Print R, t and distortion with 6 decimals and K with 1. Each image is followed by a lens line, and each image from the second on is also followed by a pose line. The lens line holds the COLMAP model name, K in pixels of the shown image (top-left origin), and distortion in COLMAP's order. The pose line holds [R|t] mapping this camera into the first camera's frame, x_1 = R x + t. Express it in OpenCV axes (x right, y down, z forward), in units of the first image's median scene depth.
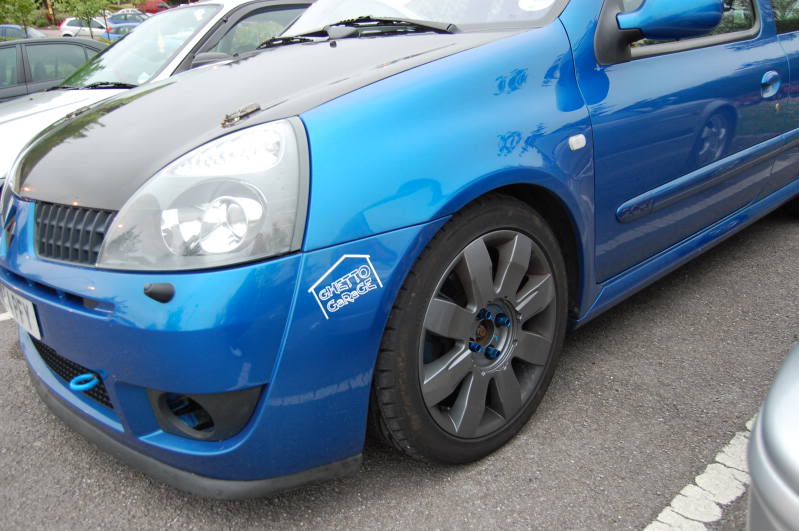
lens RADIAL K [[713.2, 0, 399.5], [0, 713.2, 265.5], [0, 0, 1]] dist [-0.005100, -0.002729]
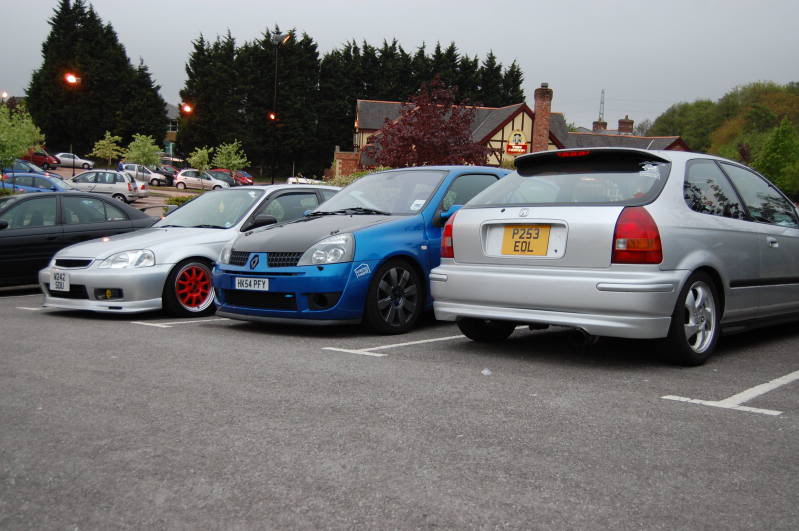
lens RADIAL K [[883.3, 0, 399.5], [0, 883.3, 265.5], [0, 0, 1]] dist [0.000720, 0.000056]
pose [[0.993683, 0.059944, 0.094873, -0.293161], [-0.034473, 0.967562, -0.250272, 1.073278], [-0.106797, 0.245420, 0.963516, -3.364162]]
